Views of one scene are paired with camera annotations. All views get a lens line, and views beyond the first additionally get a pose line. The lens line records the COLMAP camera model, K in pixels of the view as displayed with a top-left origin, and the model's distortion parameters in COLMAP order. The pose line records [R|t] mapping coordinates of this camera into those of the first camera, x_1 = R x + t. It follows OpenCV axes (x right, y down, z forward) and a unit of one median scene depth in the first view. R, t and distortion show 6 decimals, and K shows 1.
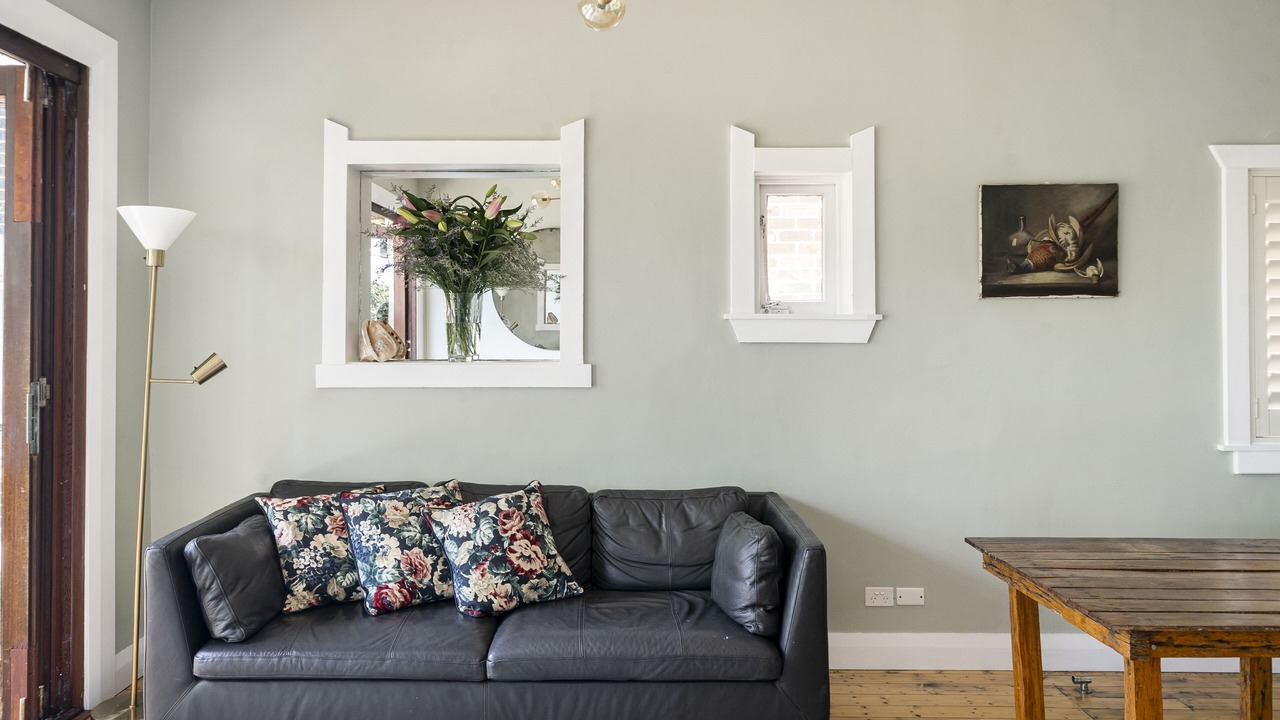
lens RADIAL K [[916.3, 0, 604.7], [0, 916.3, 313.3], [0, 0, 1]] dist [0.004081, 0.001111]
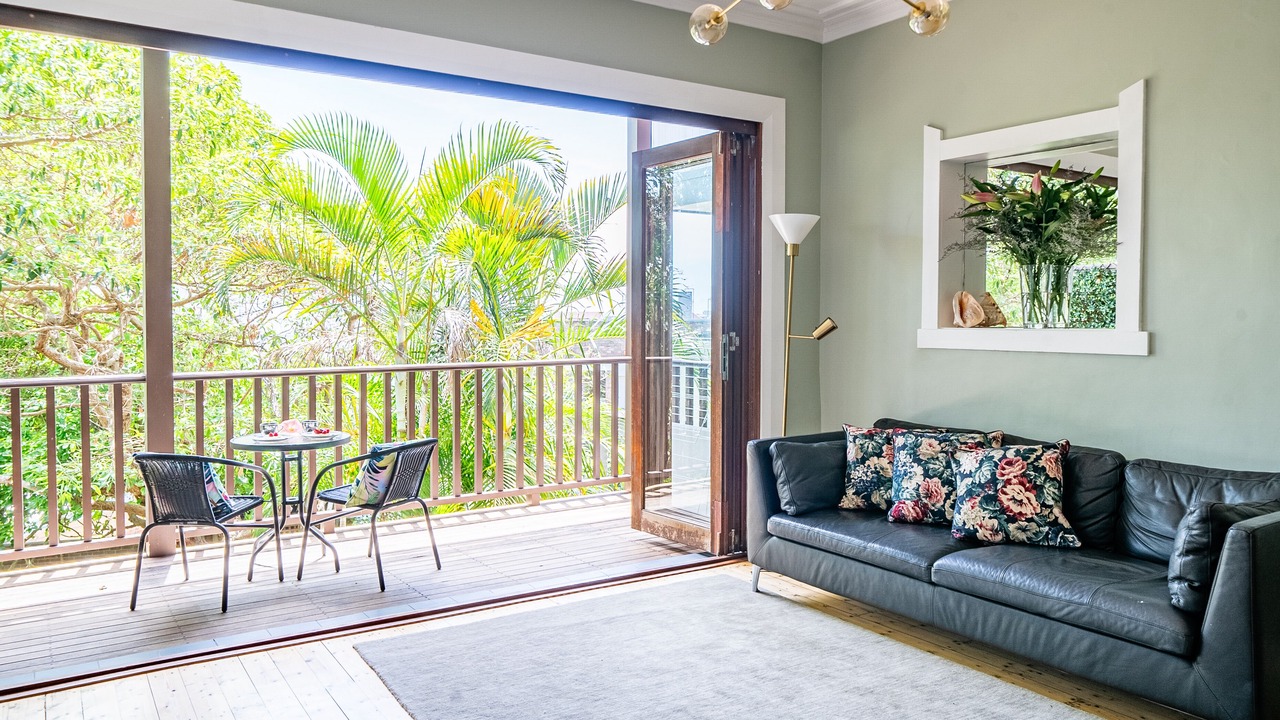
lens RADIAL K [[915.3, 0, 639.4], [0, 915.3, 338.7], [0, 0, 1]] dist [0.000994, 0.000236]
pose [[0.558935, 0.020004, -0.828970, 0.573225], [0.009605, 0.999486, 0.030595, 0.032593], [0.829156, -0.025063, 0.558455, 0.009875]]
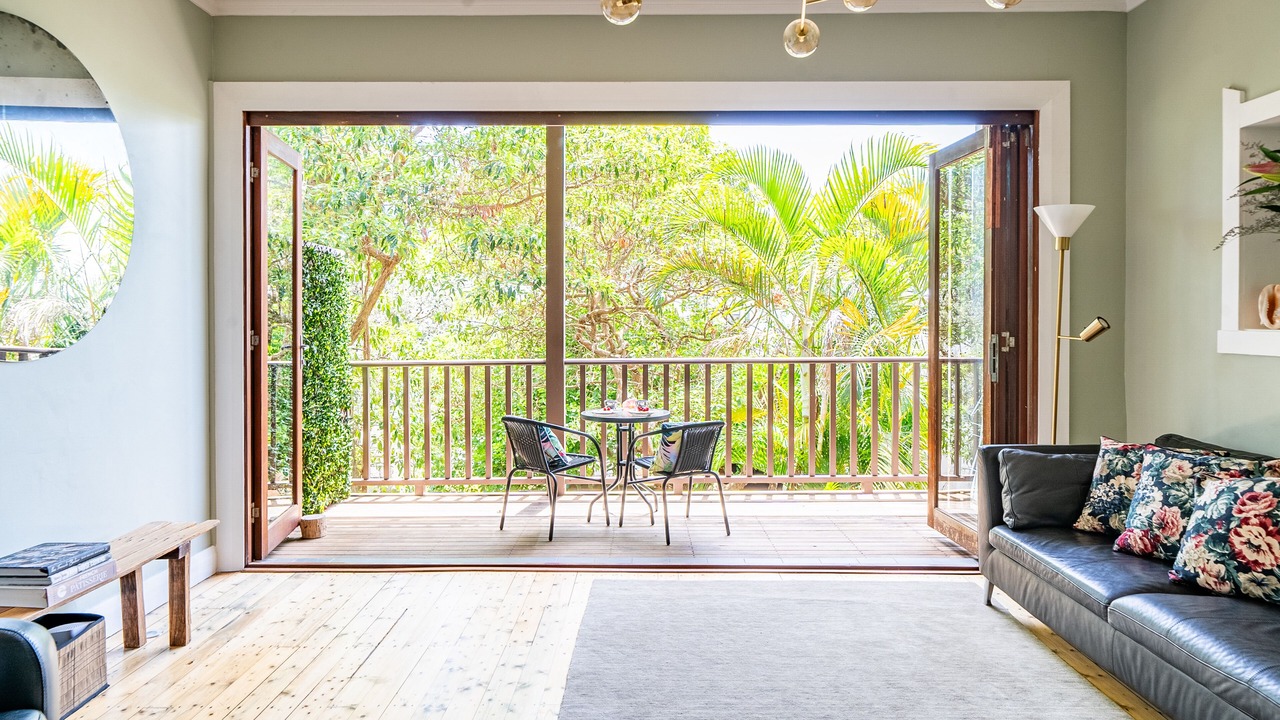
lens RADIAL K [[825.7, 0, 643.7], [0, 825.7, 318.9], [0, 0, 1]] dist [0.002182, 0.000104]
pose [[-0.000038, 0.003719, -0.999993, 0.714953], [0.013360, 0.999904, 0.003719, 0.036138], [0.999911, -0.013360, -0.000088, 0.415090]]
